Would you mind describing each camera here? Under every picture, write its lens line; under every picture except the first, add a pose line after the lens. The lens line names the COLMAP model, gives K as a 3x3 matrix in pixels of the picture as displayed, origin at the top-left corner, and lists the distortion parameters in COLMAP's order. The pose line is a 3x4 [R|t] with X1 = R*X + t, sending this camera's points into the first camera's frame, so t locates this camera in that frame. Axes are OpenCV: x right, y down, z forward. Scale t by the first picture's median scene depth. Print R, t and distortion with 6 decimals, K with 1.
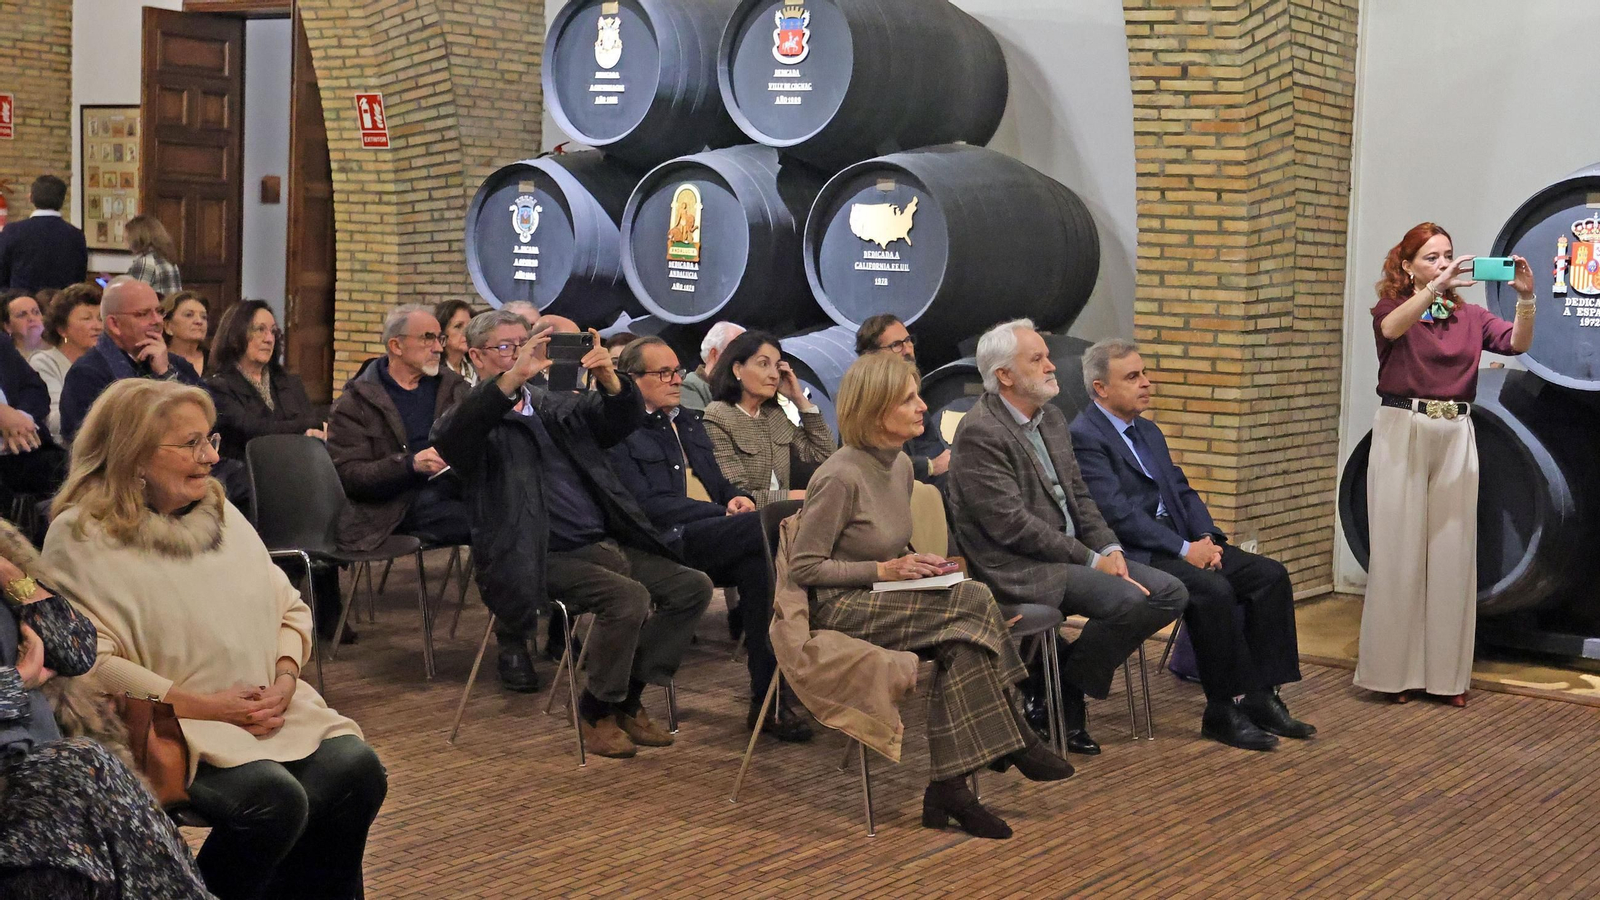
lens RADIAL K [[2090.6, 0, 909.9], [0, 2090.6, 359.0], [0, 0, 1]] dist [0.015321, 0.123401]
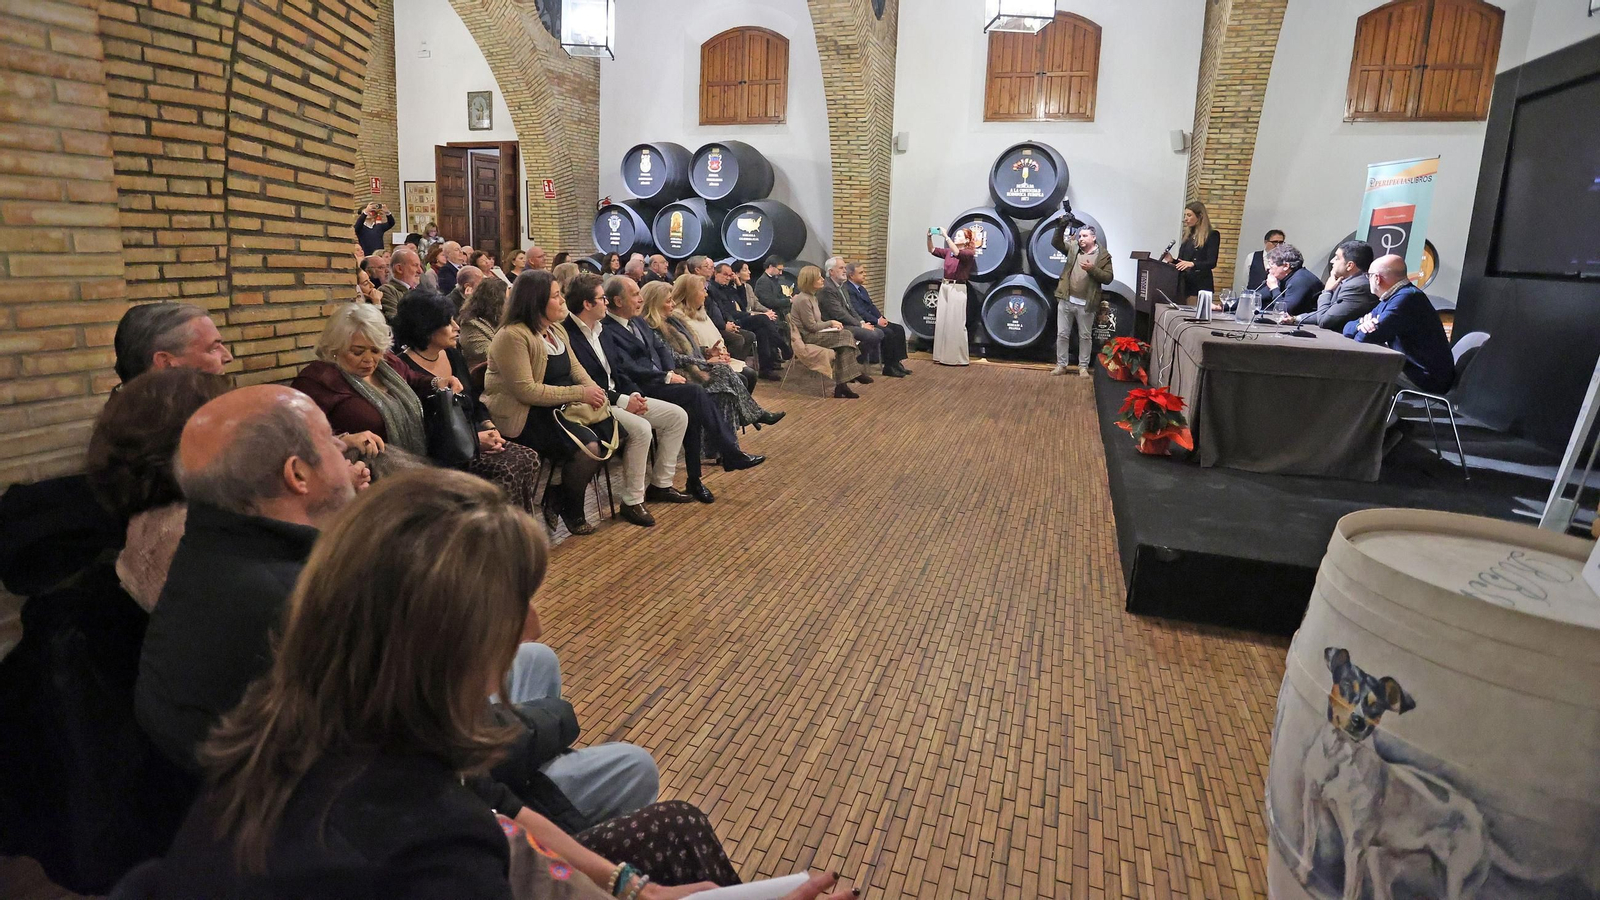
lens RADIAL K [[837.4, 0, 792.6], [0, 837.4, 375.7], [0, 0, 1]] dist [-0.089848, 0.050096]
pose [[0.968302, -0.045295, 0.245643, -0.224762], [0.014500, 0.991956, 0.125753, 0.001646], [-0.249363, -0.118205, 0.961169, -0.198333]]
